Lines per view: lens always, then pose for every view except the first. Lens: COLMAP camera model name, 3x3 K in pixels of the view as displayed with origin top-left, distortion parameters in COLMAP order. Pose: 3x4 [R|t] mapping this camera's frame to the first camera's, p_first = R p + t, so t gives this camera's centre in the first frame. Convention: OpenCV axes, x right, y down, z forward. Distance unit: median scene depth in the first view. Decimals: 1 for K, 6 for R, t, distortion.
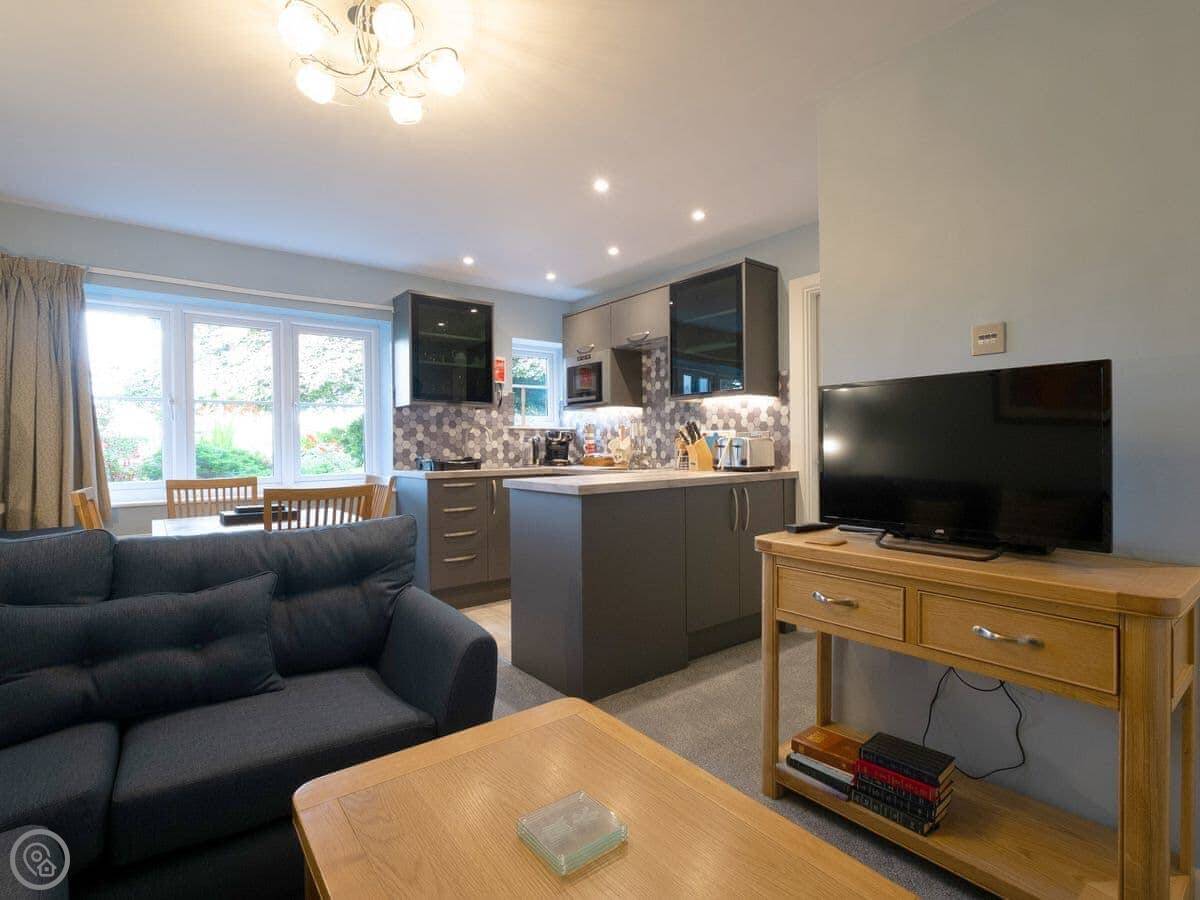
lens RADIAL K [[587.4, 0, 600.0], [0, 587.4, 450.0], [0, 0, 1]] dist [-0.001802, -0.000175]
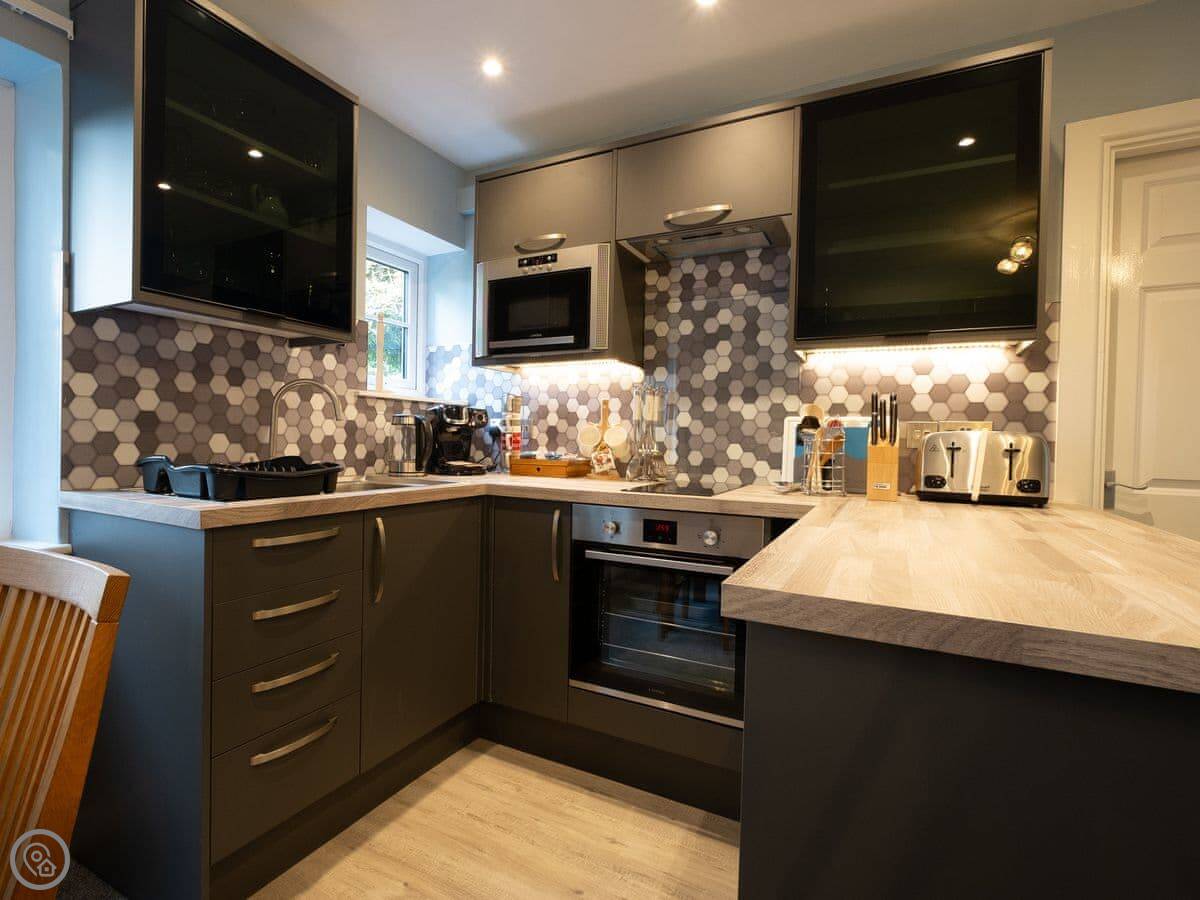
lens RADIAL K [[596.4, 0, 558.3], [0, 596.4, 446.8], [0, 0, 1]] dist [-0.002991, -0.000700]
pose [[0.918620, 0.022142, 0.394521, -0.211106], [-0.026207, 0.999644, 0.004917, -0.001839], [-0.394272, -0.014856, 0.918874, 0.535138]]
